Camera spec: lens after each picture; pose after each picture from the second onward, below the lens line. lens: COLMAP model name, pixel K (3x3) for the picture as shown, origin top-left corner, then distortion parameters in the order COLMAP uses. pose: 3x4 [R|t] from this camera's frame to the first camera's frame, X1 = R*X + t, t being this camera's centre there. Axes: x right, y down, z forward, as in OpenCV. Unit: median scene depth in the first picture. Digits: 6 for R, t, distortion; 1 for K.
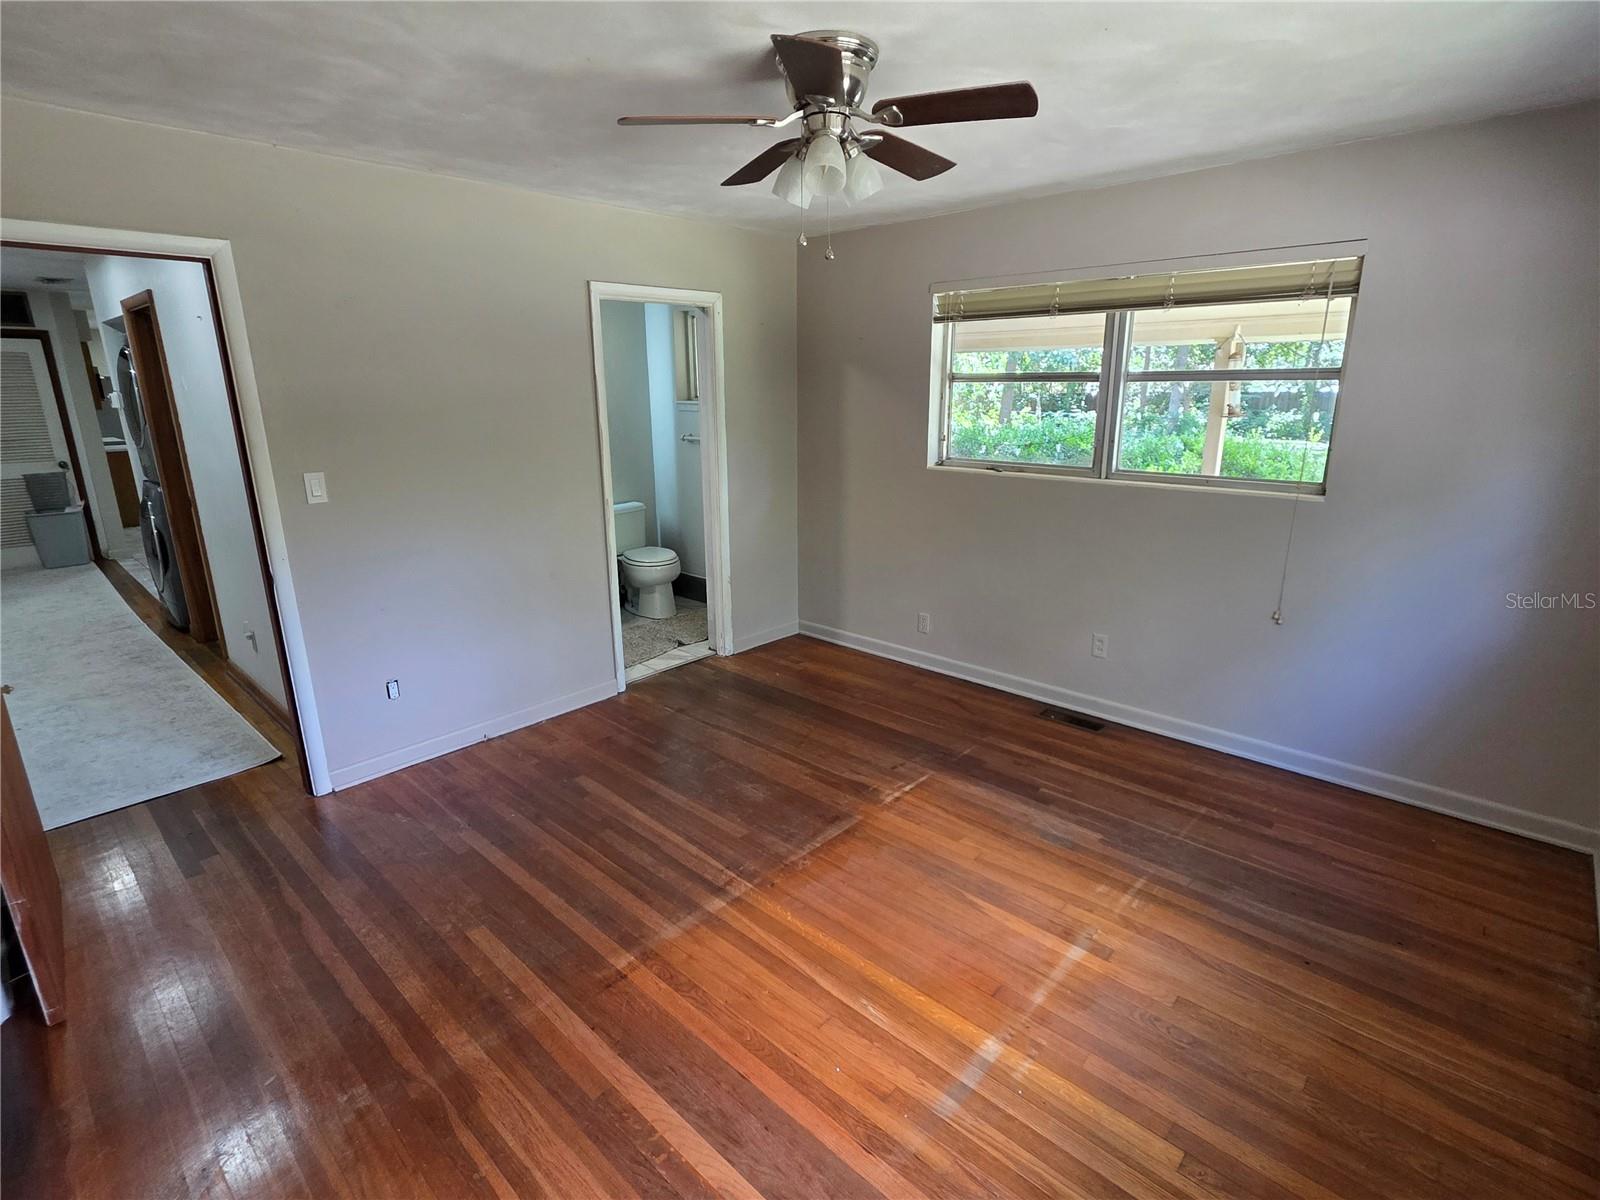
lens RADIAL K [[782.3, 0, 792.3], [0, 782.3, 593.4], [0, 0, 1]] dist [-0.000902, 0.000267]
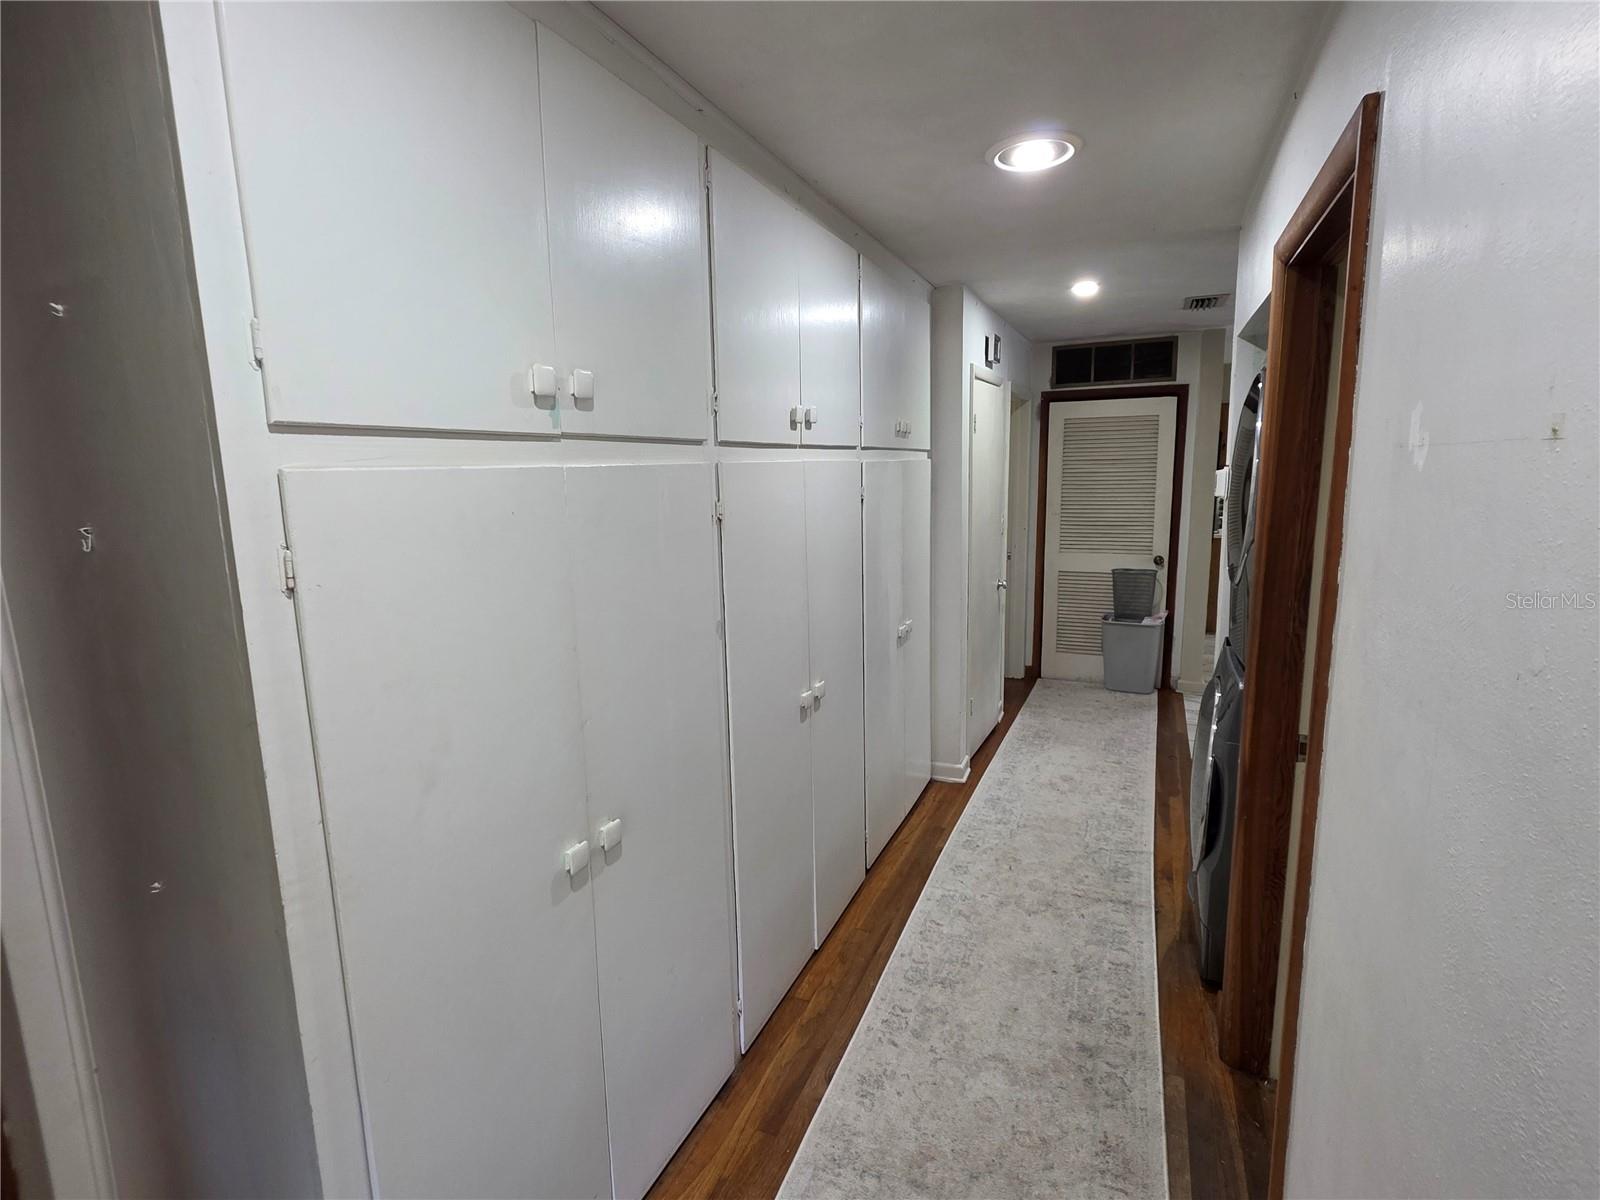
lens RADIAL K [[782.3, 0, 803.6], [0, 782.3, 595.1], [0, 0, 1]] dist [-0.000902, 0.000267]
pose [[0.333322, 0.149480, -0.930888, -0.350628], [-0.226400, 0.971152, 0.074879, -0.113650], [0.915227, 0.185794, 0.357549, 0.435940]]
